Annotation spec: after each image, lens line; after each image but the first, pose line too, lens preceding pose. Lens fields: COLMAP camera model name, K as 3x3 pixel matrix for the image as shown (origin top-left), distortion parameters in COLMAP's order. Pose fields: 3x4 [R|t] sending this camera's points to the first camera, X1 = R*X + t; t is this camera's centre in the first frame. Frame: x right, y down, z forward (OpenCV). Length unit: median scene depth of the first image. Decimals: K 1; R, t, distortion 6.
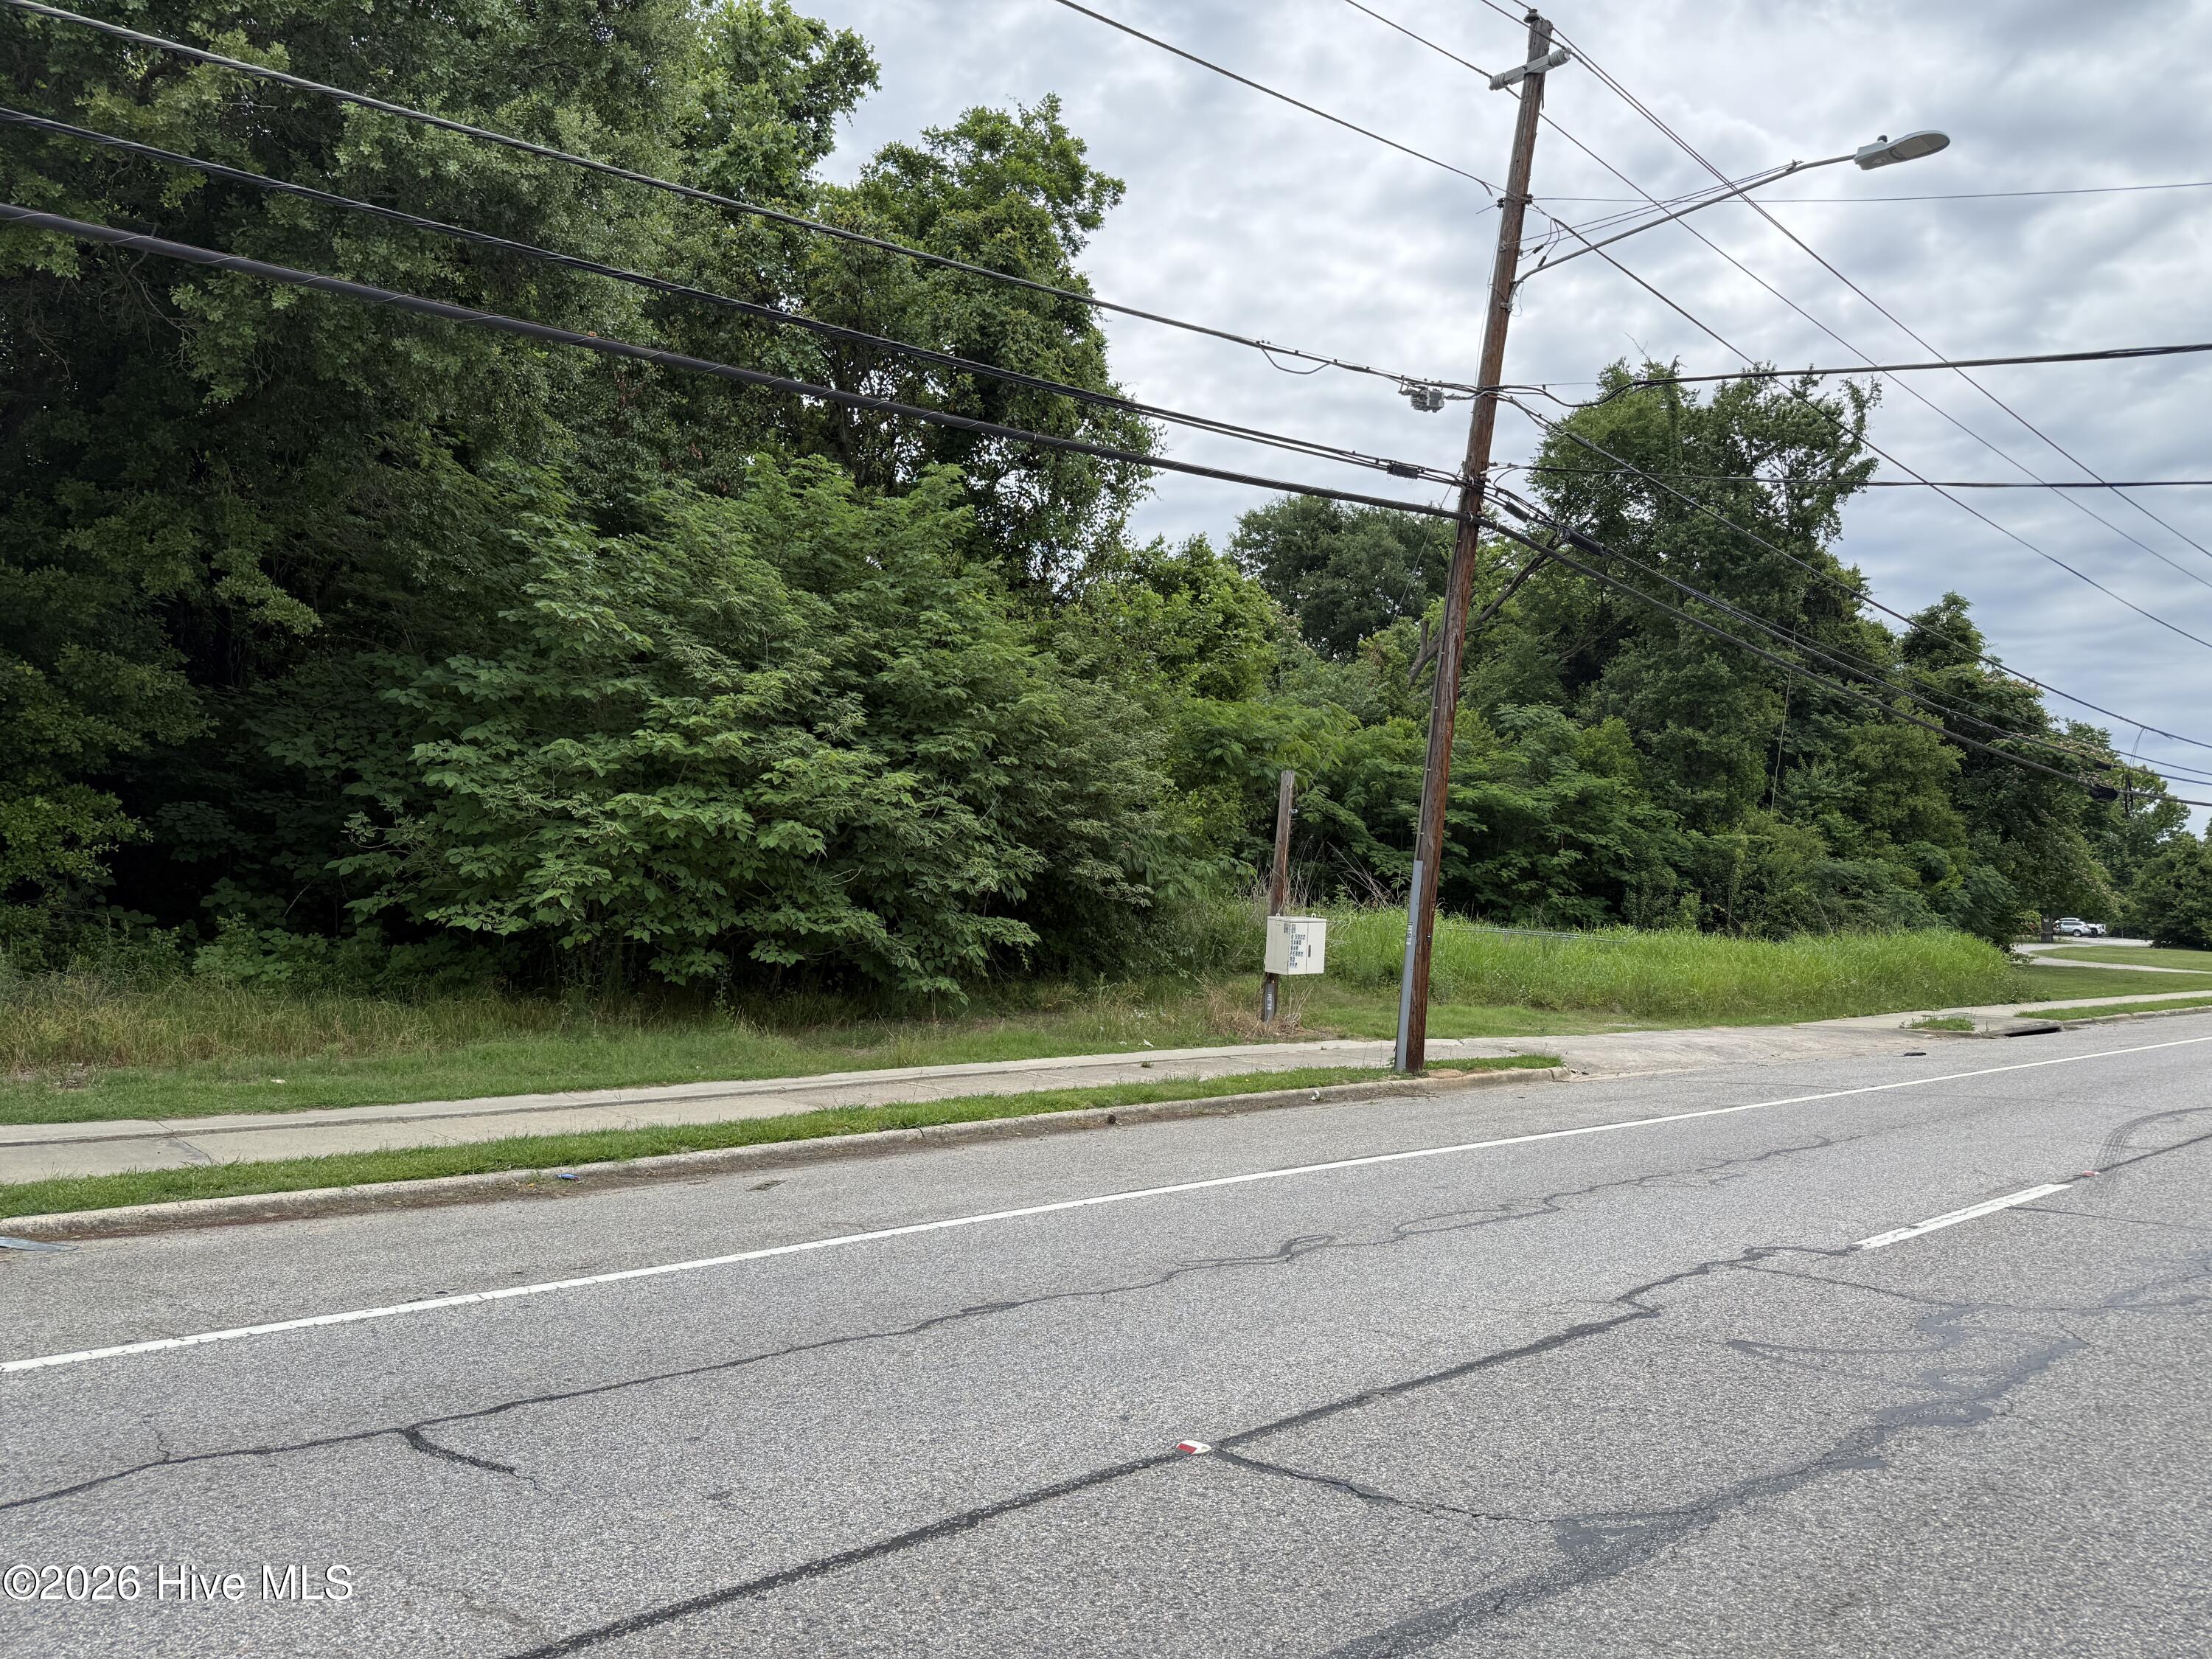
lens RADIAL K [[1497.9, 0, 1132.5], [0, 1497.9, 857.2], [0, 0, 1]] dist [0.138818, -0.187531]
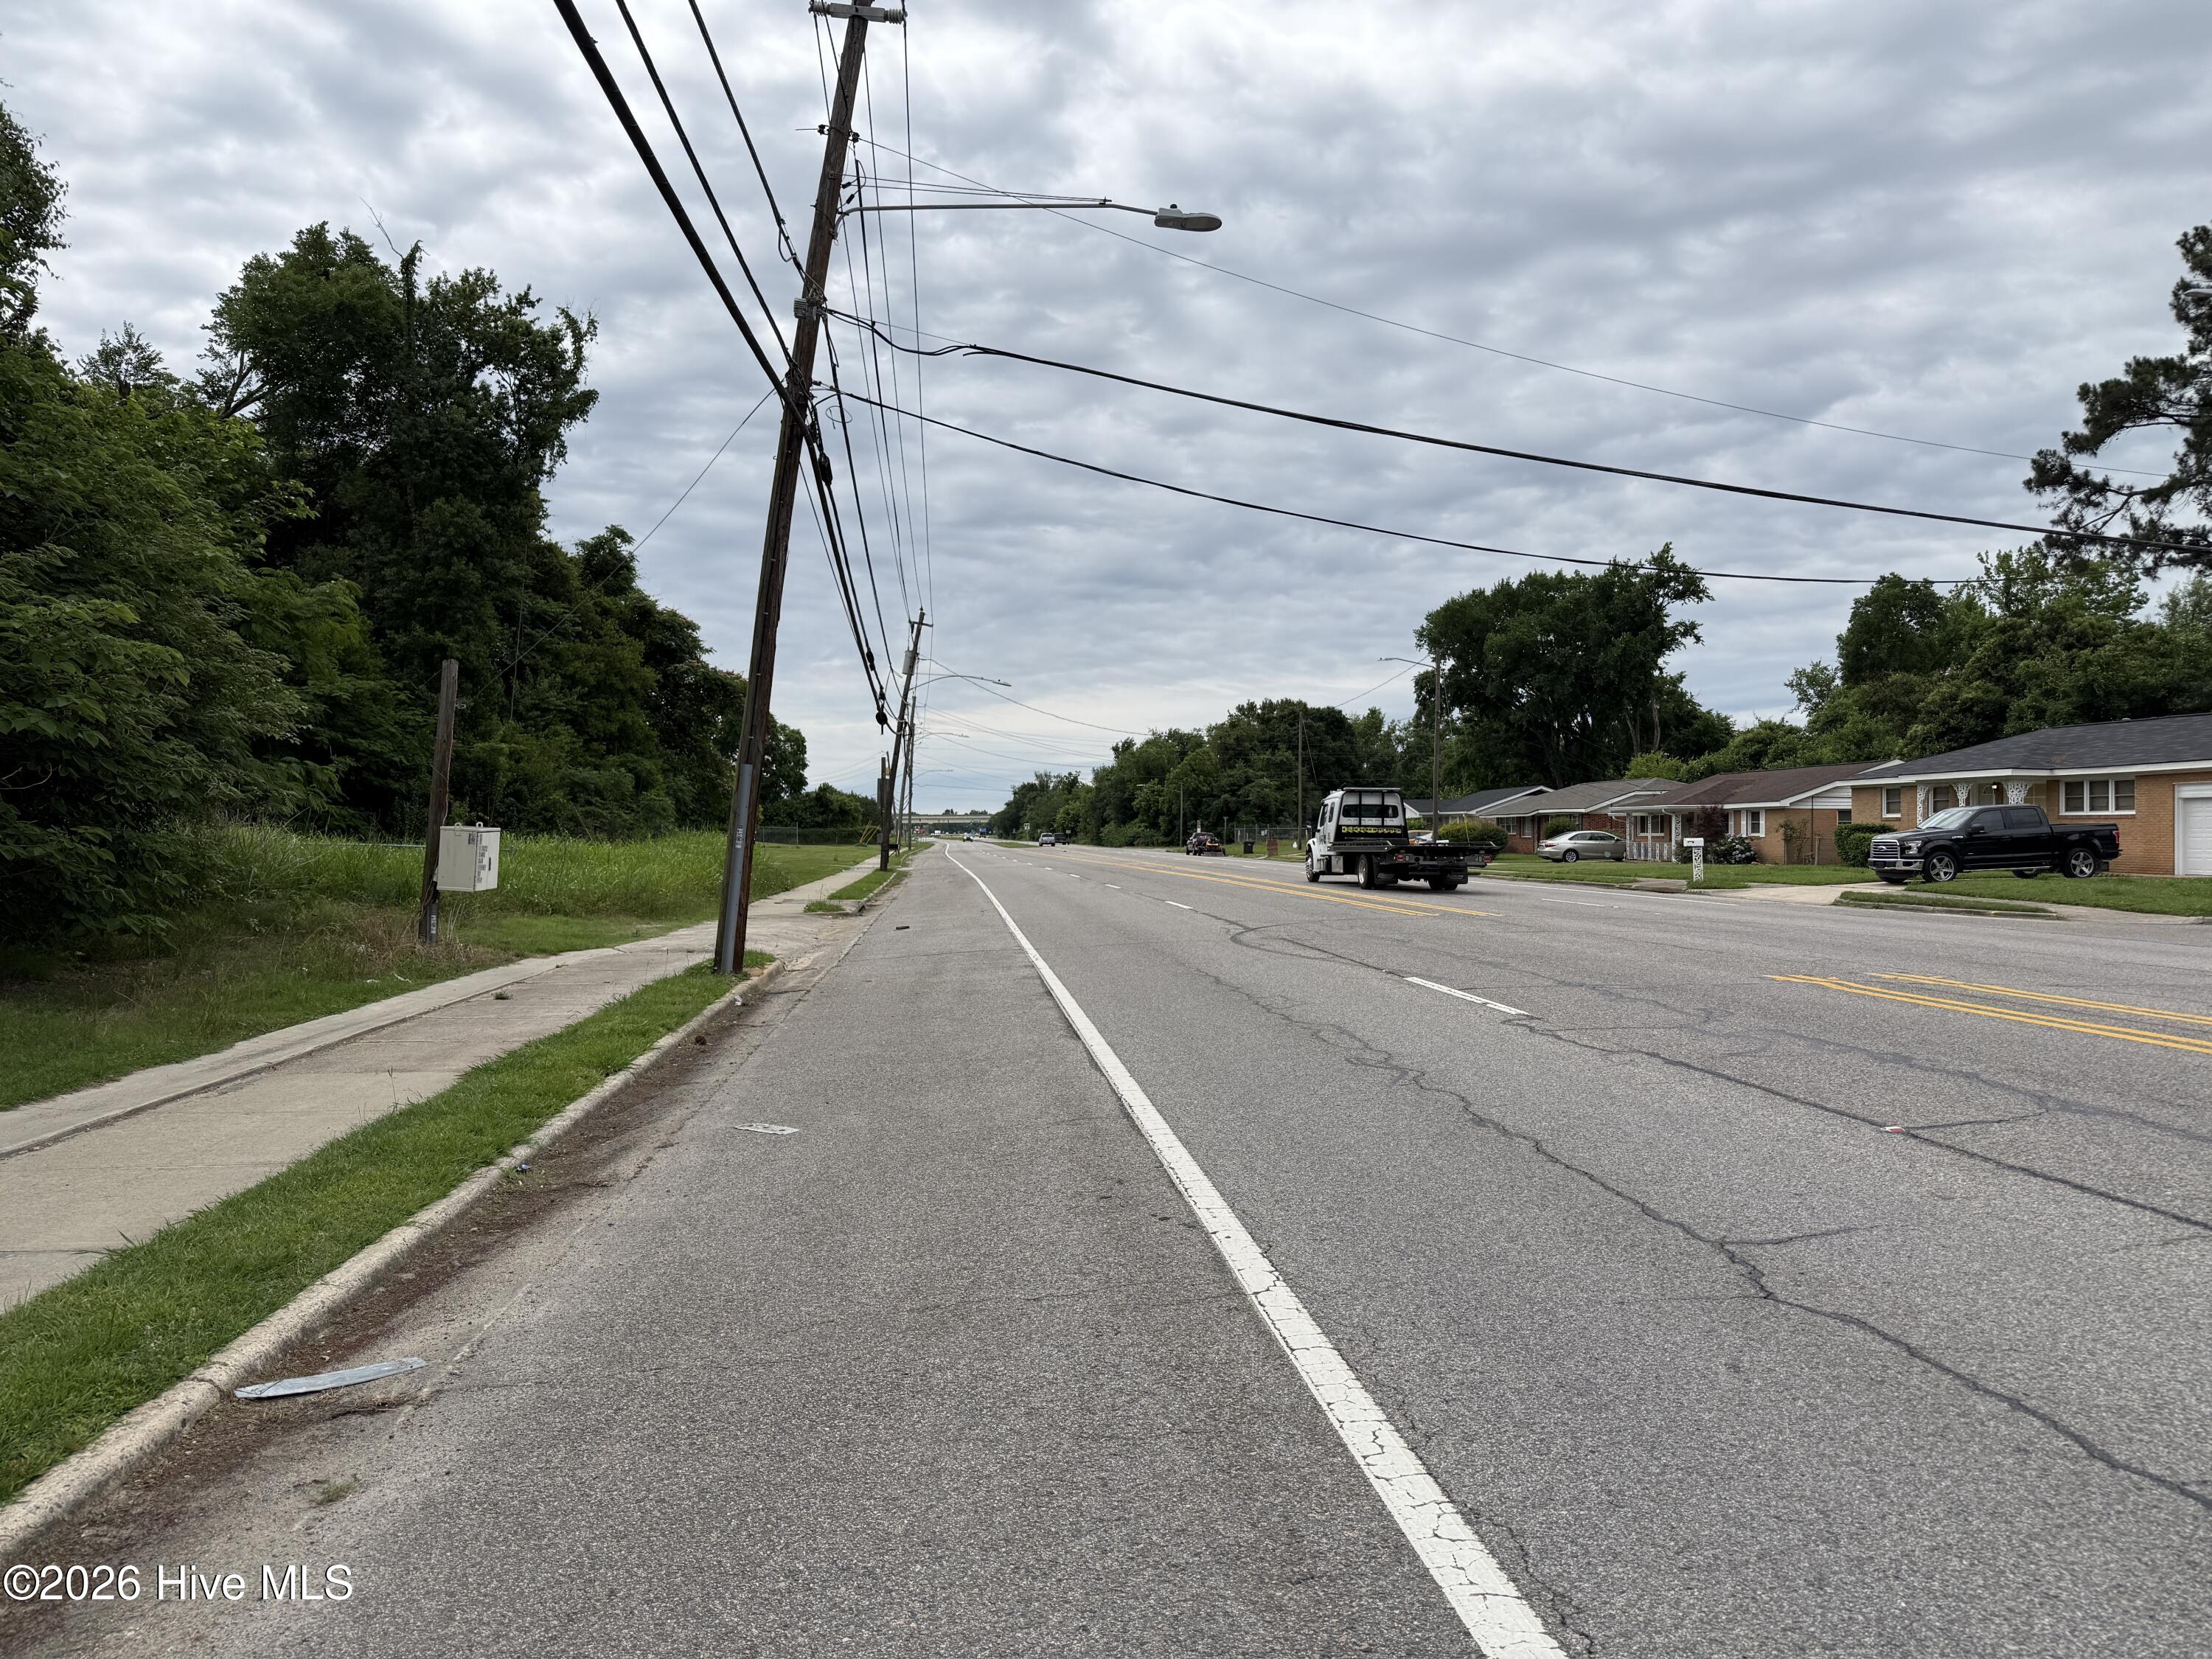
lens RADIAL K [[1528.8, 0, 1106.0], [0, 1528.8, 829.5], [0, 0, 1]] dist [0.031650, -0.001187]
pose [[0.602128, -0.027850, 0.797914, -0.571976], [-0.002844, 0.999310, 0.037026, 0.010553], [-0.798395, -0.024564, 0.601633, 0.238084]]
